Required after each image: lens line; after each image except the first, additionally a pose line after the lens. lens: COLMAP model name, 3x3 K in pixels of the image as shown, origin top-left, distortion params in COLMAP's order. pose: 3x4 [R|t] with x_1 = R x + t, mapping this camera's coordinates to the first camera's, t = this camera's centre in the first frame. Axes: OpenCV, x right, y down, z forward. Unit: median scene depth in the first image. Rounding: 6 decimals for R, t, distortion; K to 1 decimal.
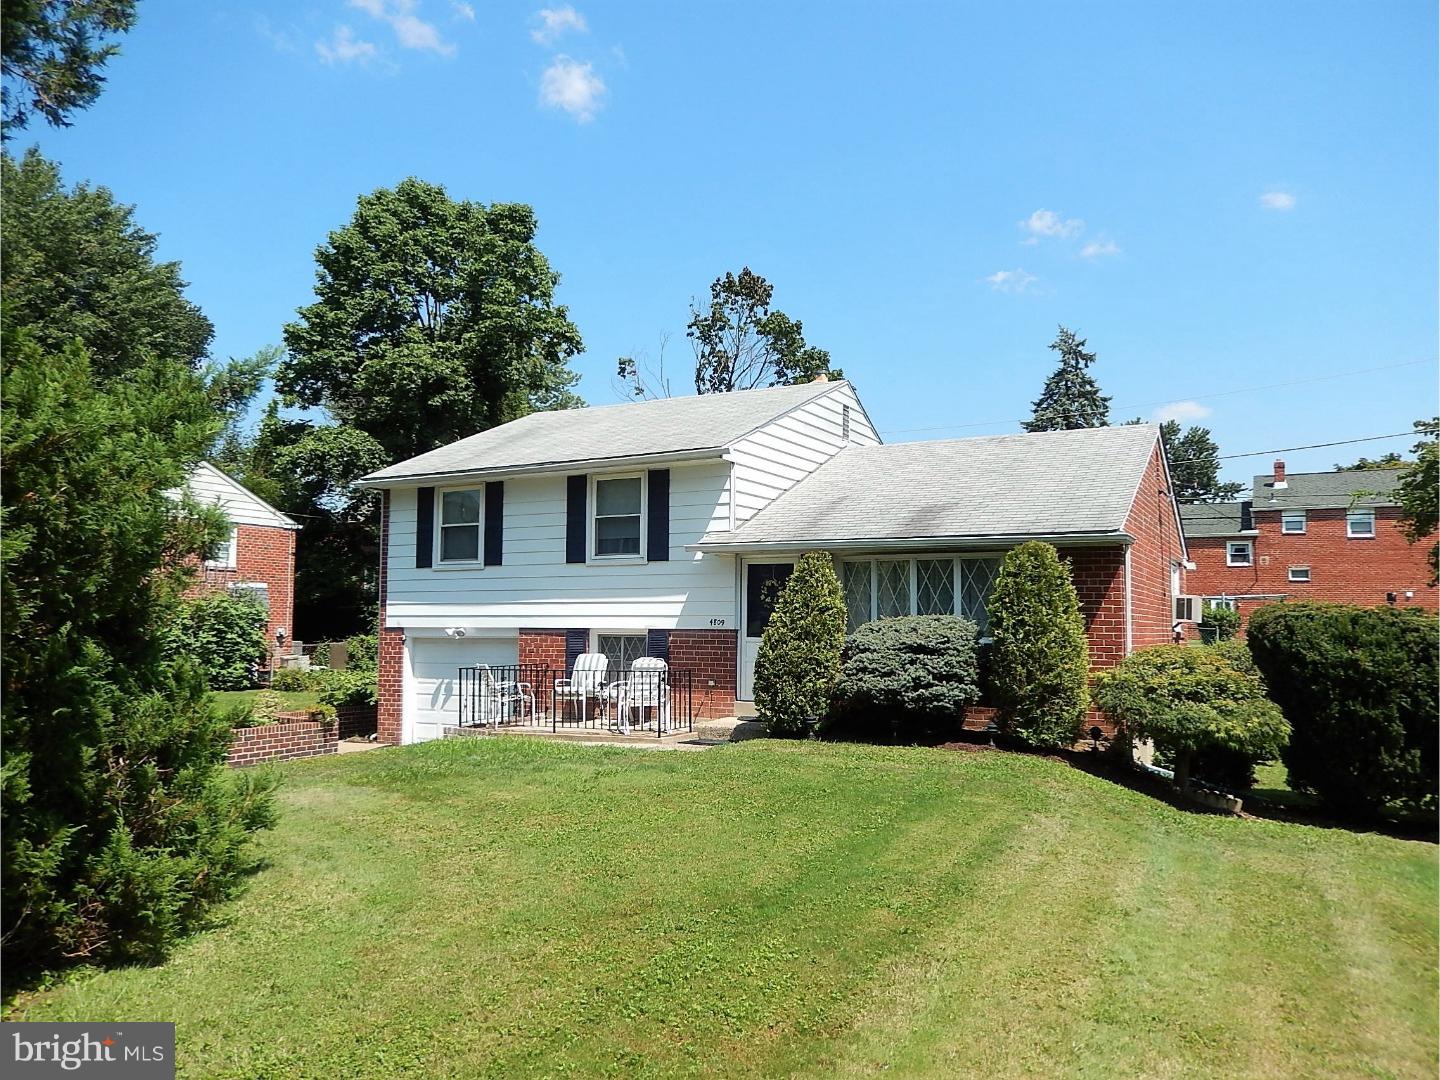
lens RADIAL K [[1104.6, 0, 711.6], [0, 1104.6, 541.5], [0, 0, 1]] dist [0.010089, -0.013457]
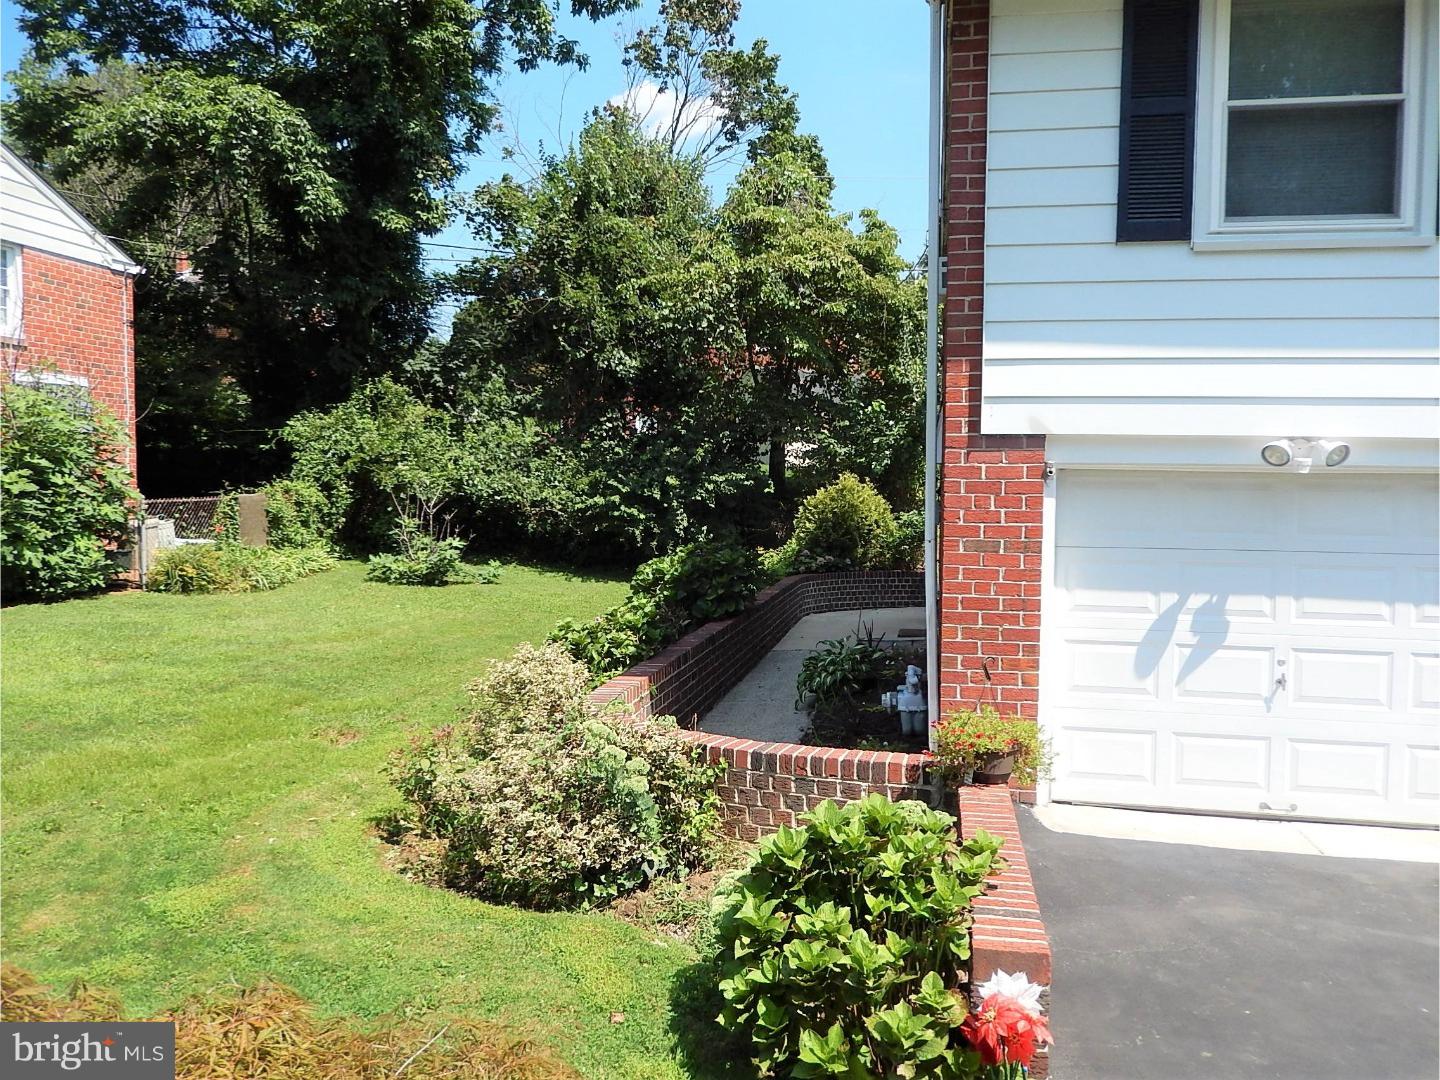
lens RADIAL K [[1104.6, 0, 728.1], [0, 1104.6, 535.9], [0, 0, 1]] dist [0.010089, -0.013457]
pose [[0.955410, -0.015751, 0.294861, -0.308053], [-0.021600, 0.992173, 0.122990, 0.046473], [-0.294490, -0.123875, 0.947592, 0.485828]]
